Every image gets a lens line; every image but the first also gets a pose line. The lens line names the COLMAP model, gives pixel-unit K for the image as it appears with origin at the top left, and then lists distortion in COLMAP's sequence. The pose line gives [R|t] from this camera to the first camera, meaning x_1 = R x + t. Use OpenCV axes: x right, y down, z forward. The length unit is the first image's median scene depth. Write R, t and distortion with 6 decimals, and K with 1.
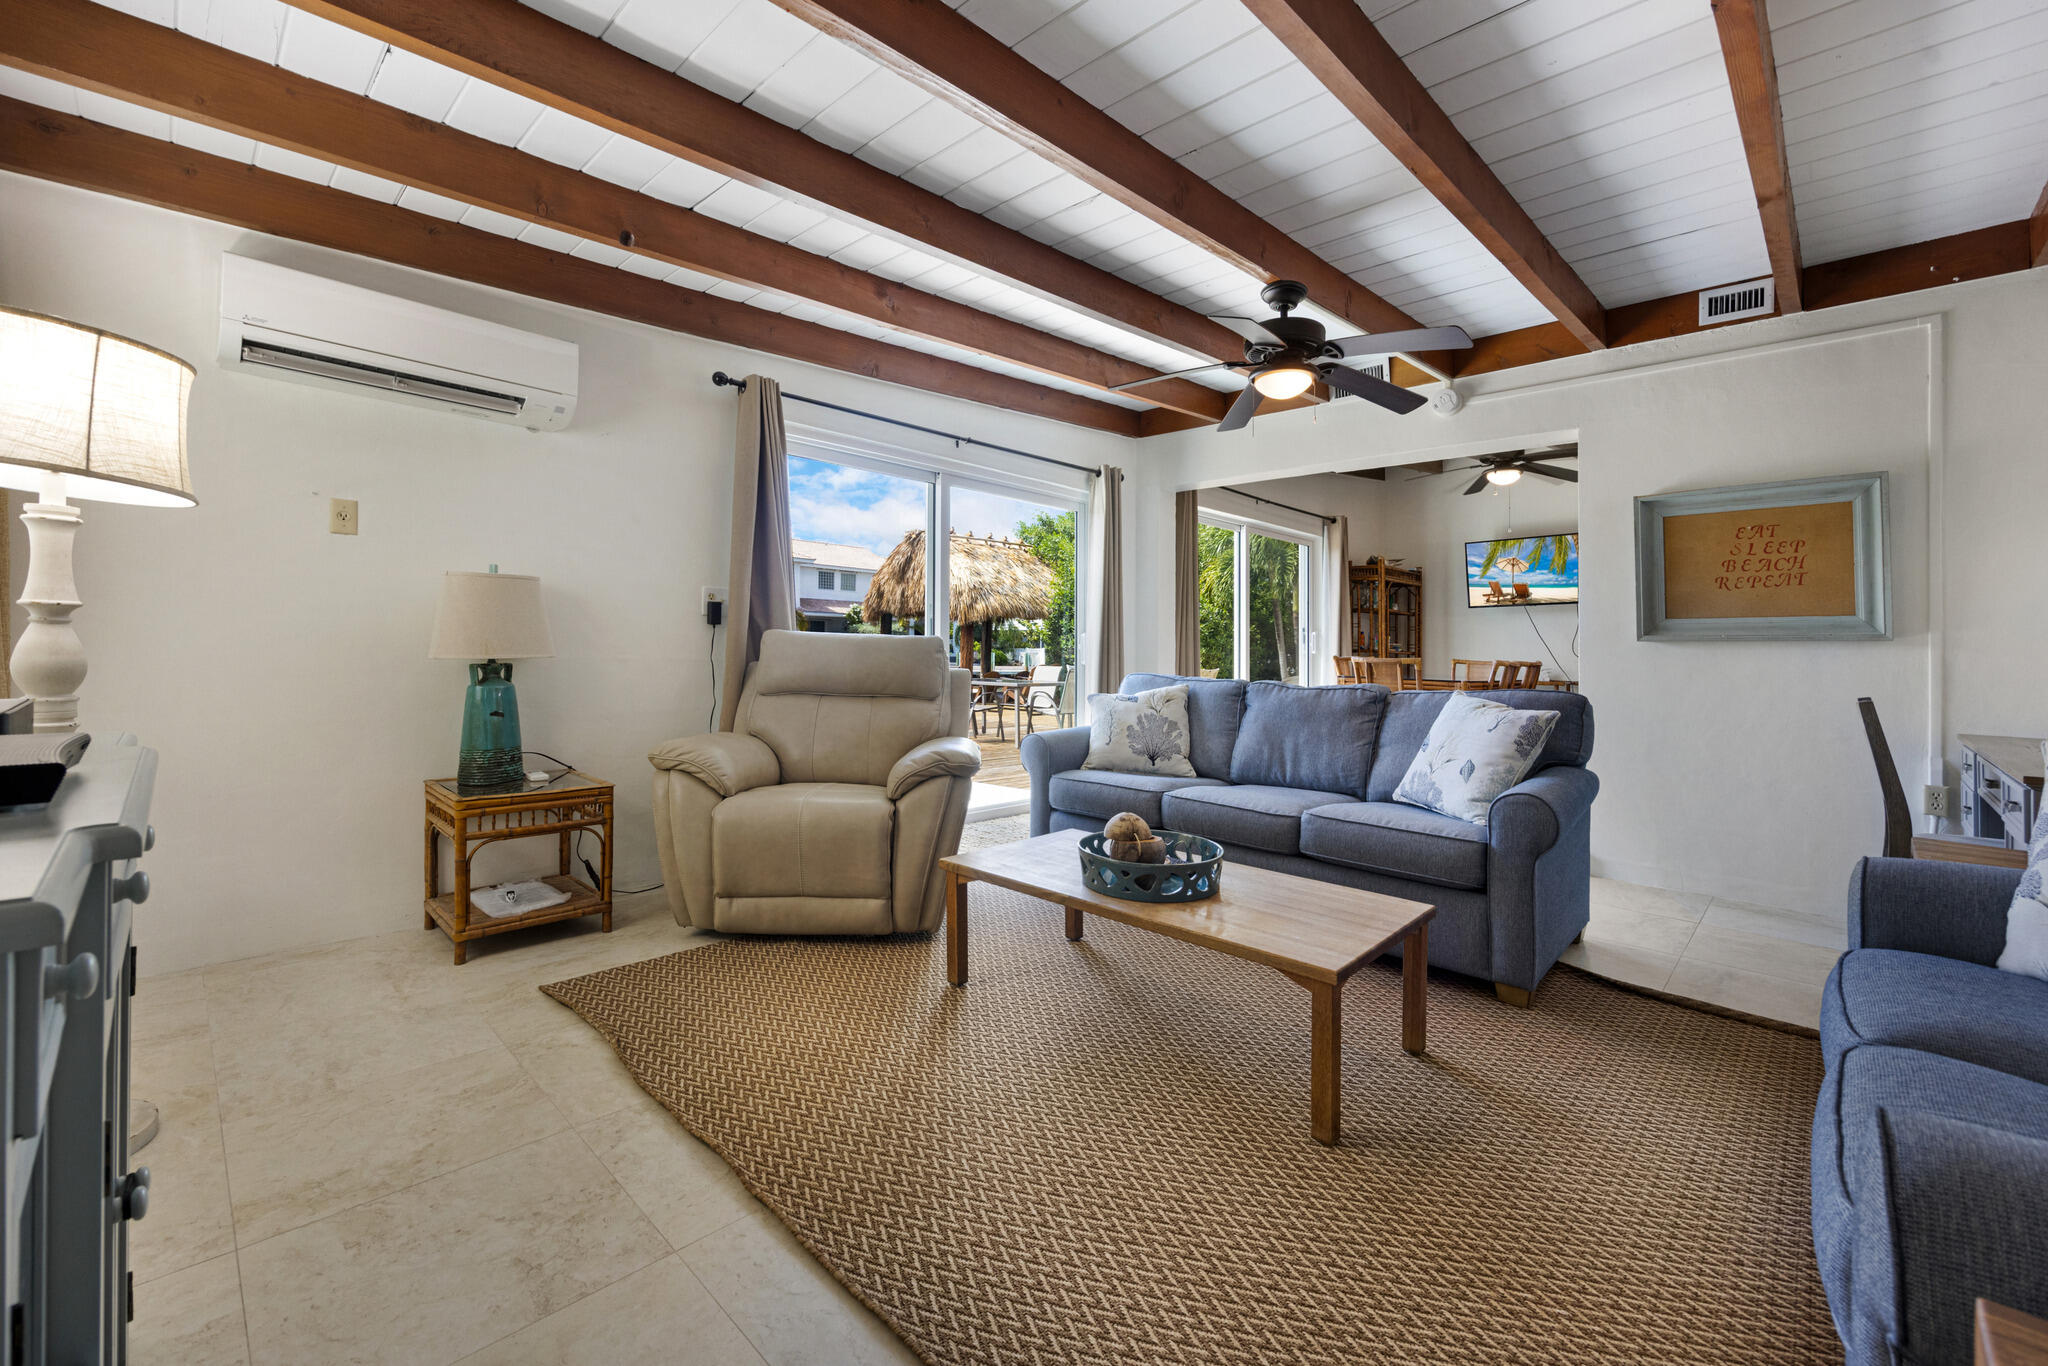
lens RADIAL K [[890.3, 0, 1059.8], [0, 890.3, 628.7], [0, 0, 1]] dist [0.002577, 0.000313]
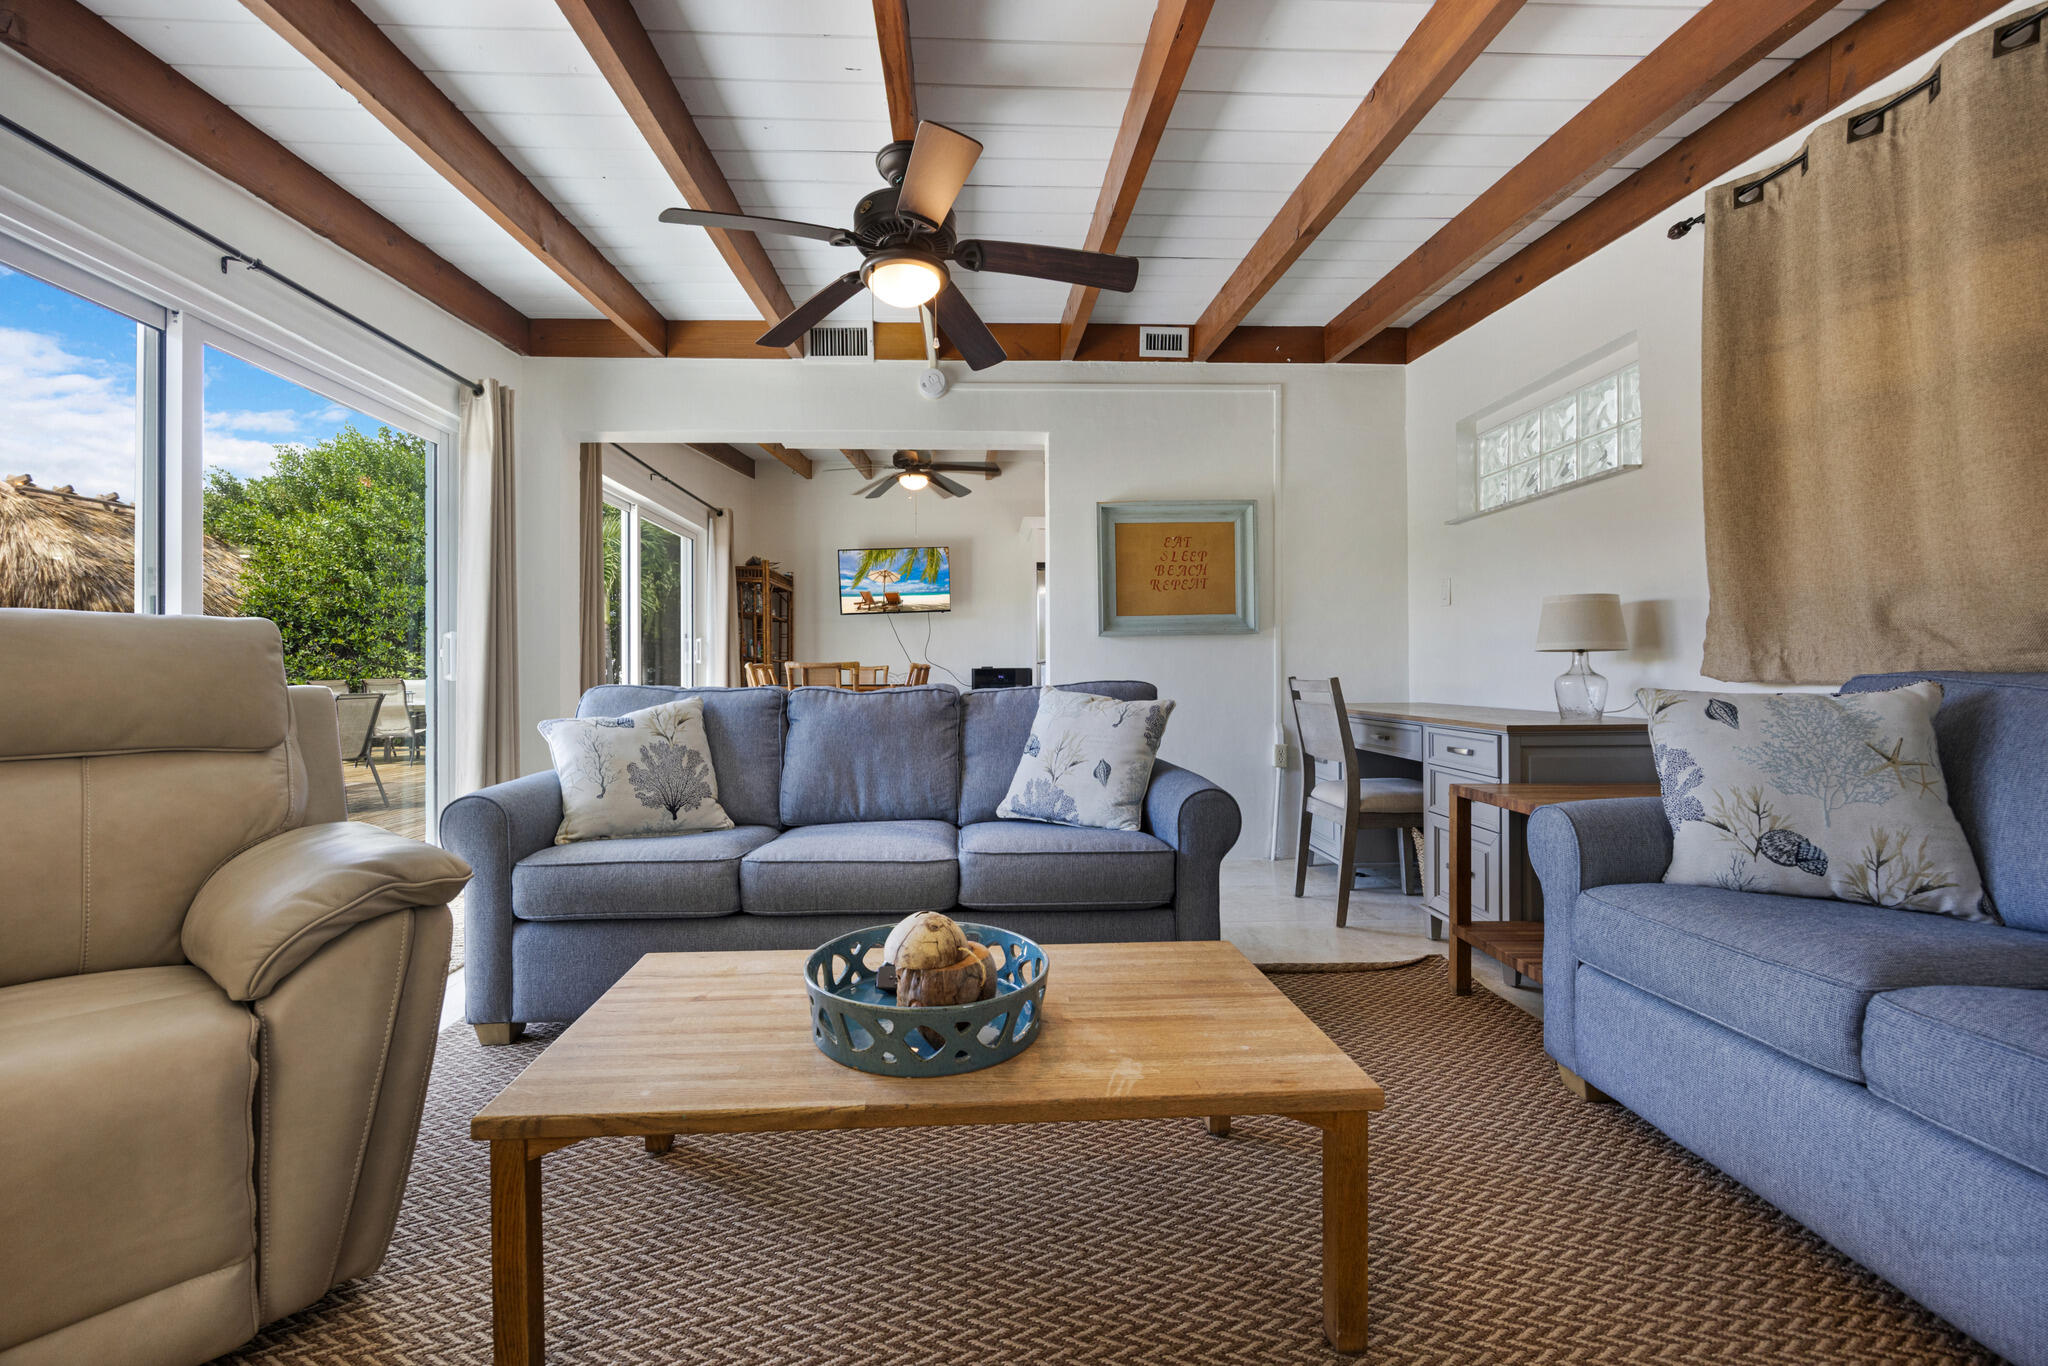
lens RADIAL K [[844.0, 0, 996.2], [0, 844.0, 644.6], [0, 0, 1]] dist [0.000881, -0.000206]
pose [[0.708537, -0.005185, 0.705655, -0.169217], [0.010364, 0.999942, -0.003059, 0.026834], [-0.705598, 0.009480, 0.708549, 0.380709]]
